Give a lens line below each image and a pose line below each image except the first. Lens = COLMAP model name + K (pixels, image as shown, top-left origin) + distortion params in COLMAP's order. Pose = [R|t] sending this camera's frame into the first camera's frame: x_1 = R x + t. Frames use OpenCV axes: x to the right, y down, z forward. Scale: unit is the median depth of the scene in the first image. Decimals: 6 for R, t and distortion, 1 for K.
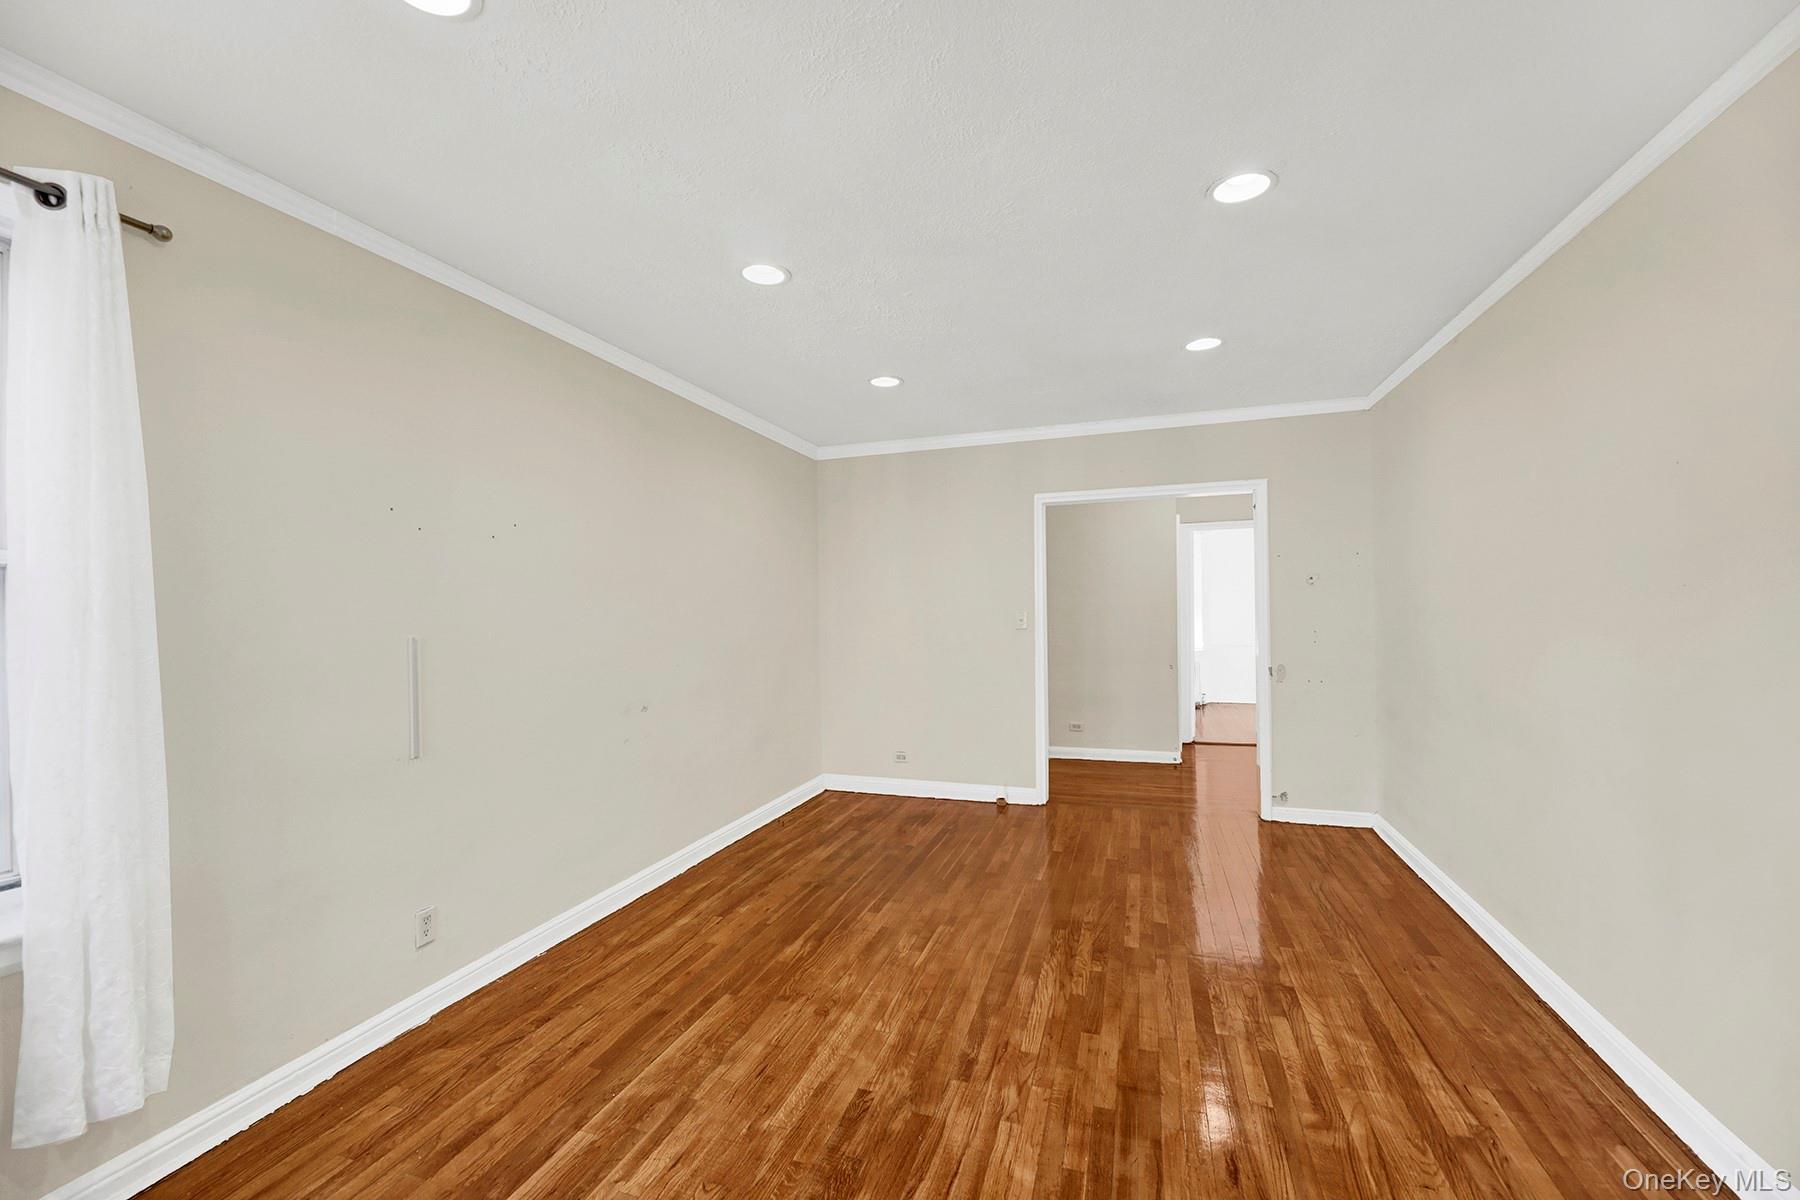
lens RADIAL K [[741.1, 0, 897.2], [0, 741.1, 599.4], [0, 0, 1]] dist [-0.001462, -0.002199]
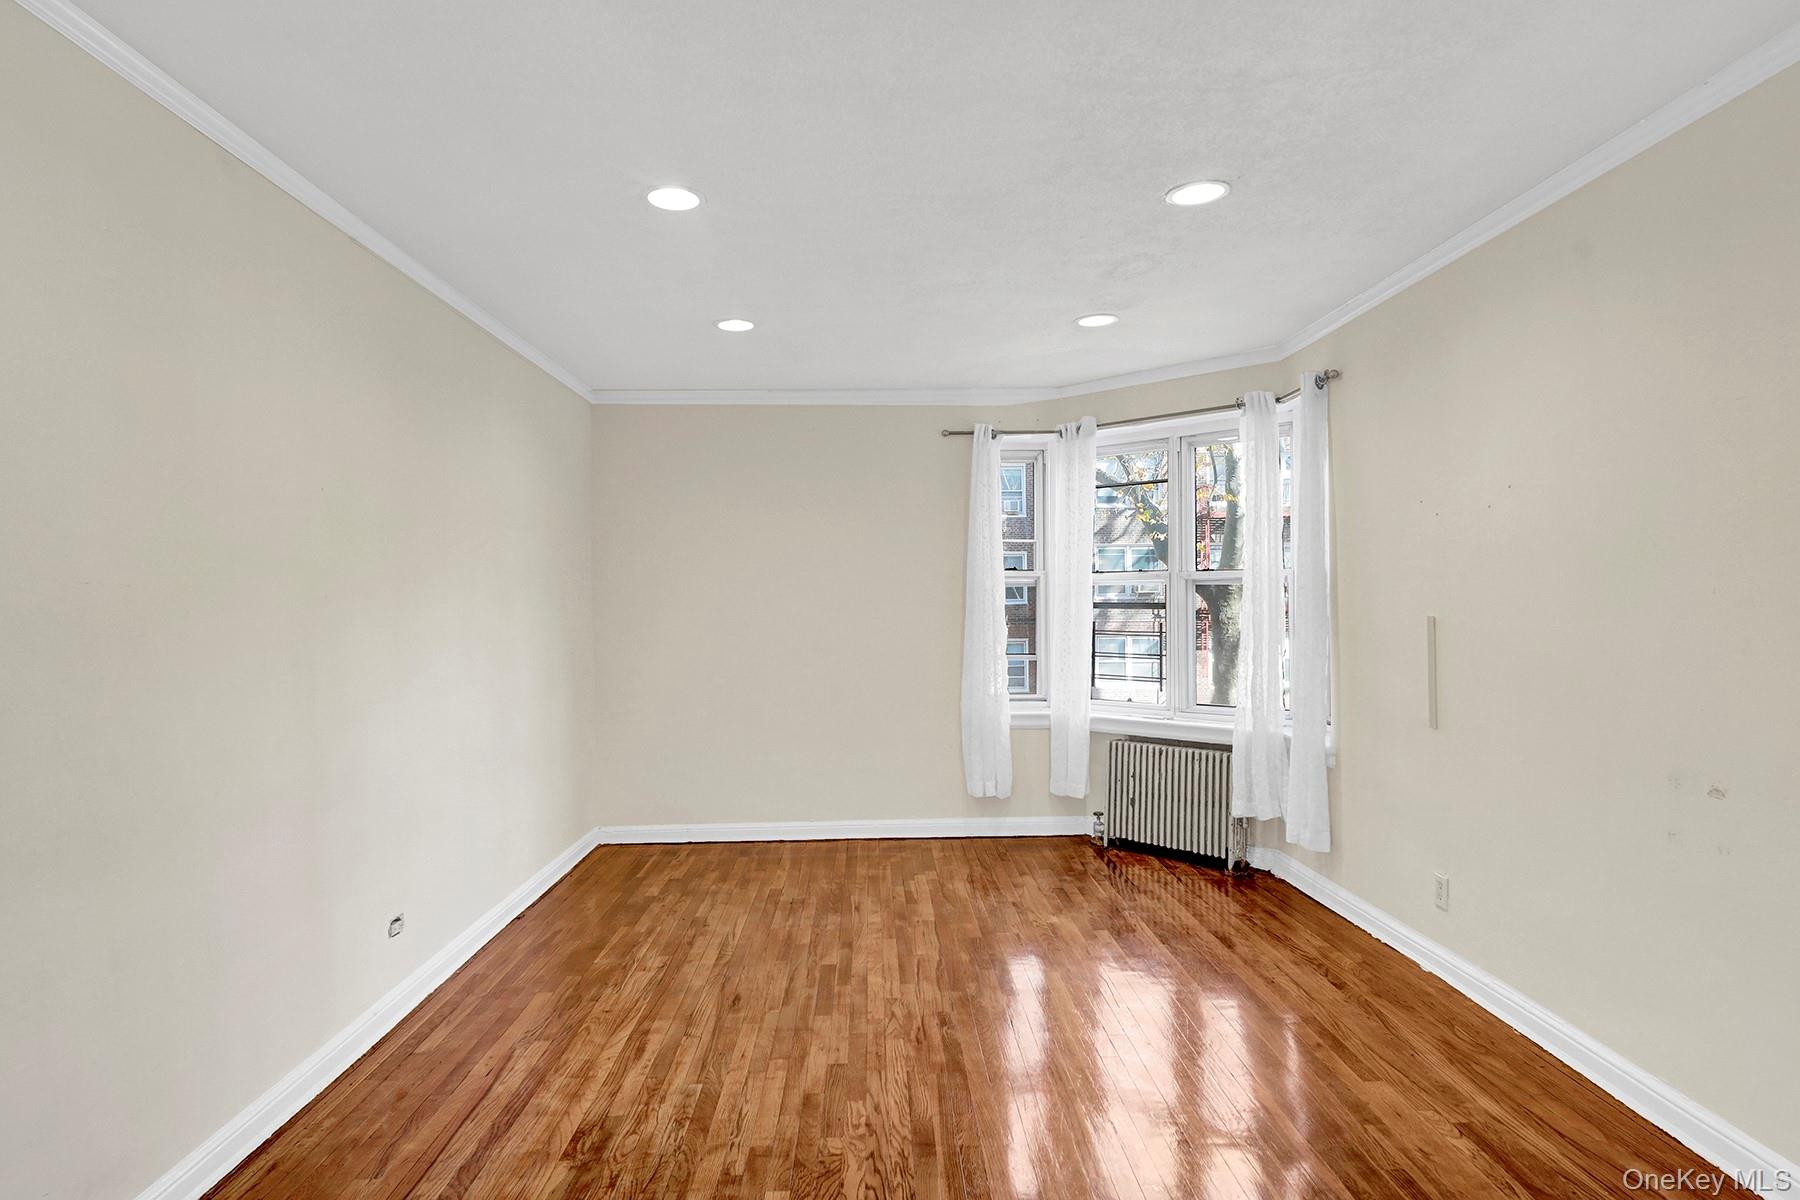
lens RADIAL K [[1024.5, 0, 865.2], [0, 1024.5, 598.4], [0, 0, 1]] dist [0.006956, -0.001588]
pose [[-0.951308, 0.024222, -0.307290, 0.519463], [0.026934, 0.999627, -0.004586, 0.008962], [0.307064, -0.012639, -0.951605, 1.911421]]
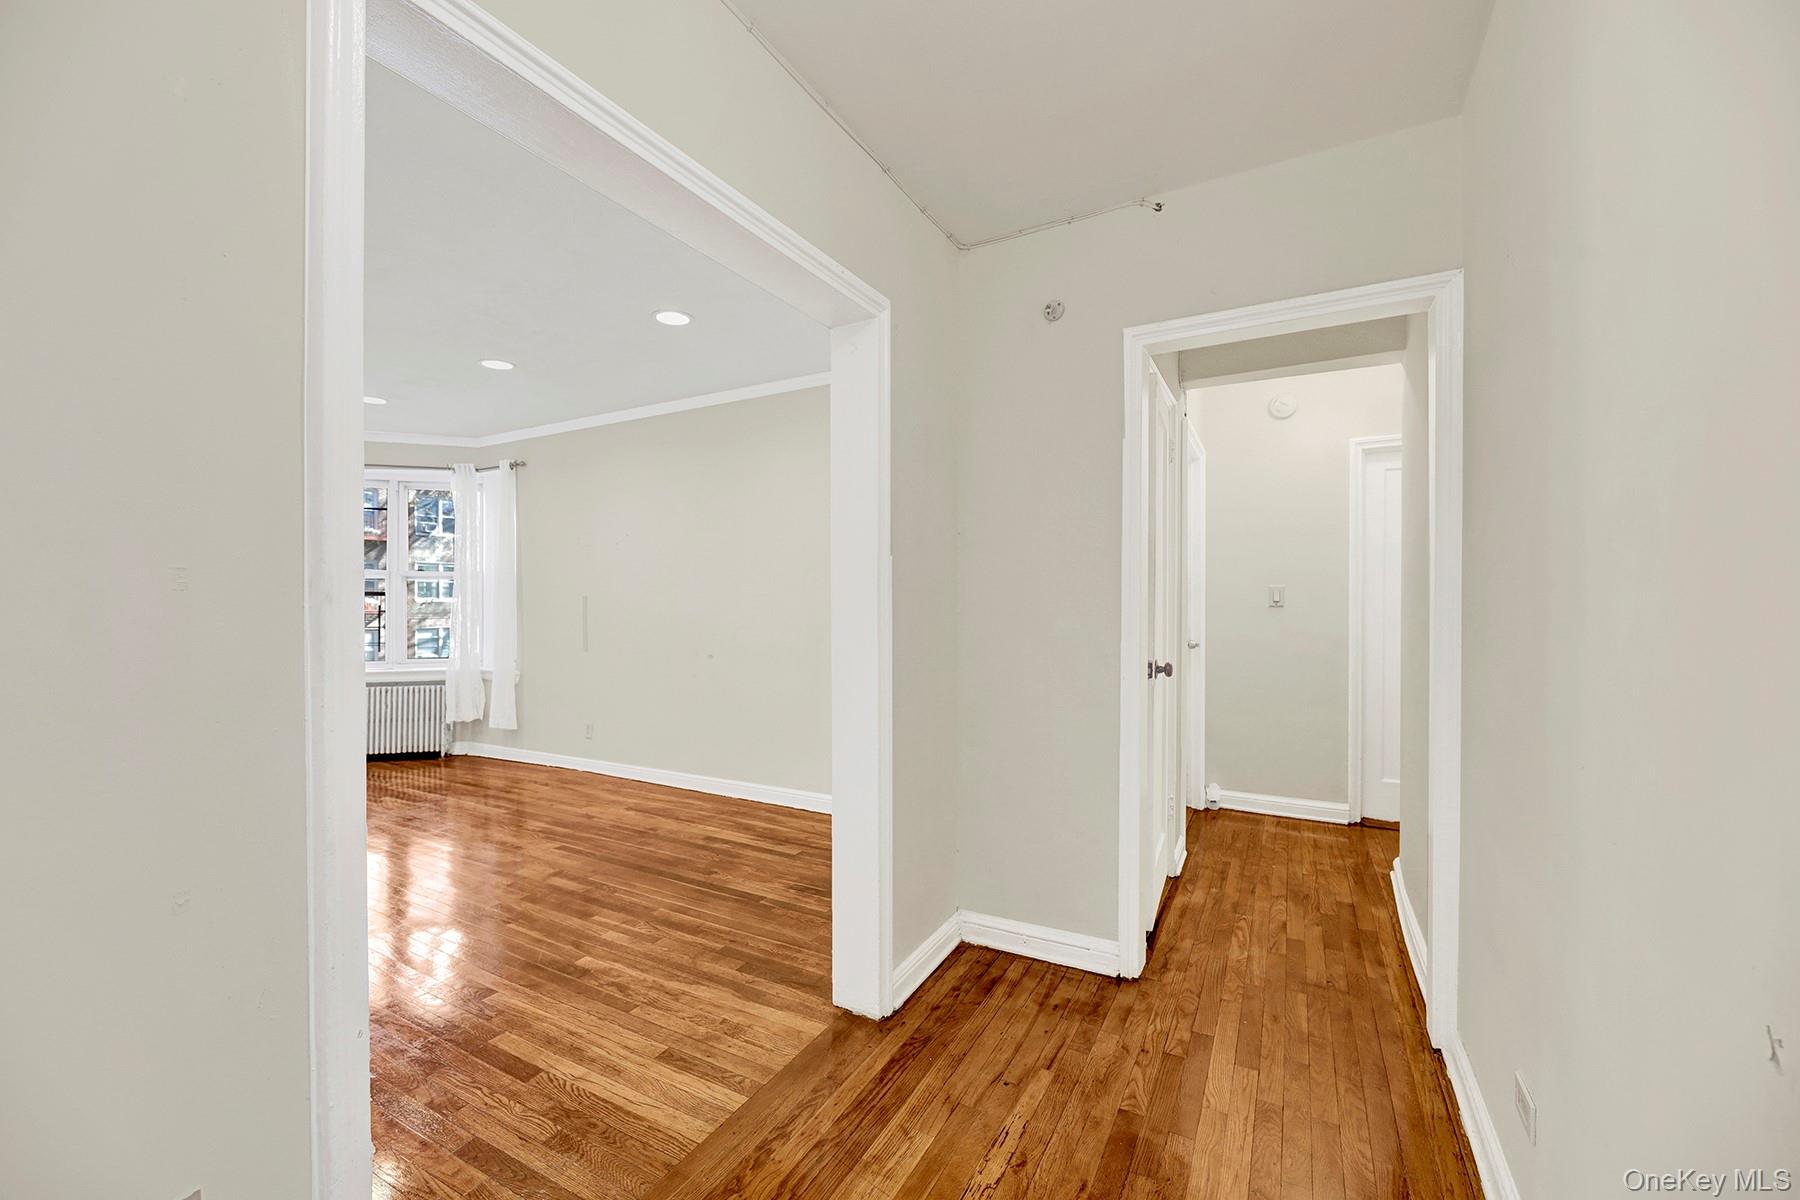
lens RADIAL K [[741.1, 0, 898.7], [0, 741.1, 593.8], [0, 0, 1]] dist [-0.001462, -0.002199]
pose [[-0.202503, 0.003256, -0.979276, 1.139528], [0.018311, 0.999832, -0.000462, 0.058781], [0.979111, -0.018025, -0.202528, 2.066152]]
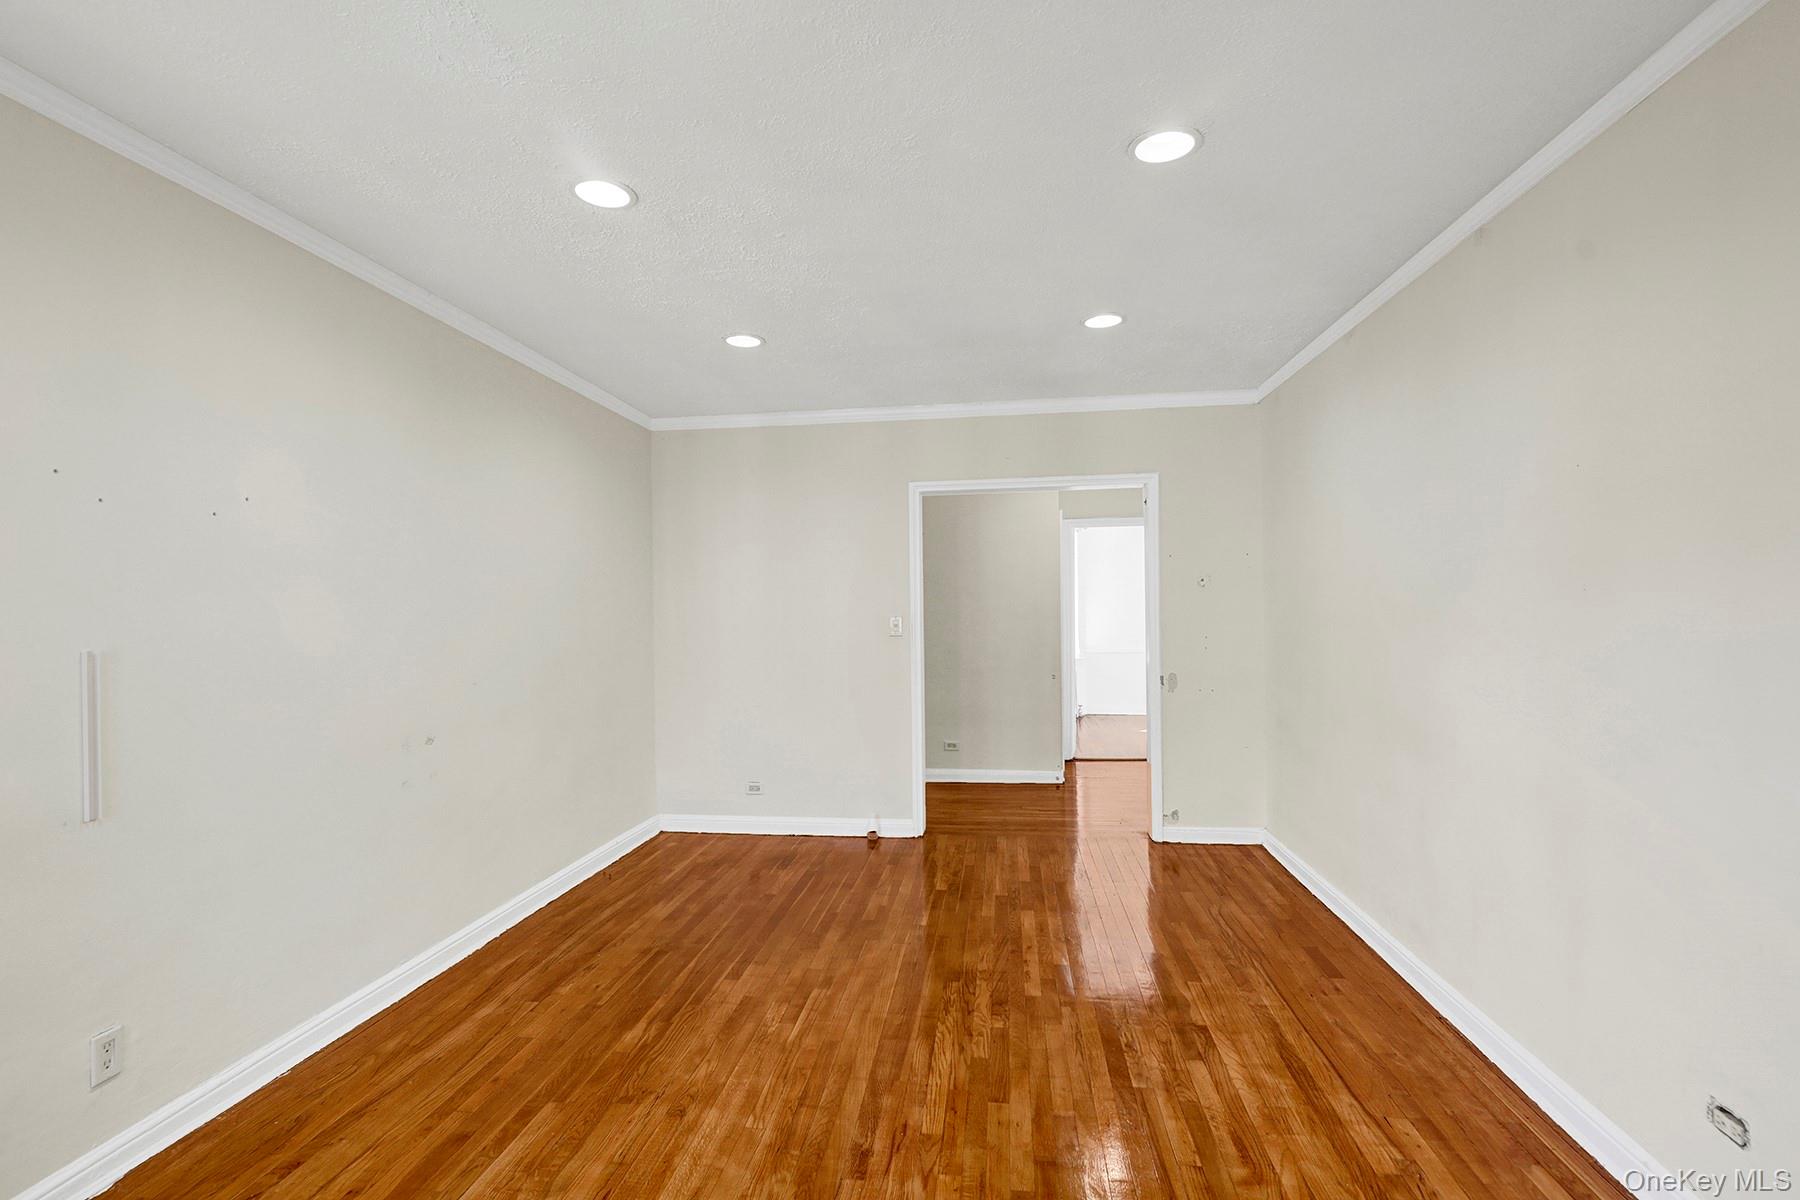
lens RADIAL K [[847.0, 0, 898.7], [0, 847.0, 599.0], [0, 0, 1]] dist [0.003549, -0.002520]
pose [[0.981024, 0.003618, 0.193854, -0.041064], [-0.002935, 0.999988, -0.003808, 0.000632], [-0.193866, 0.003167, 0.981023, 0.040332]]
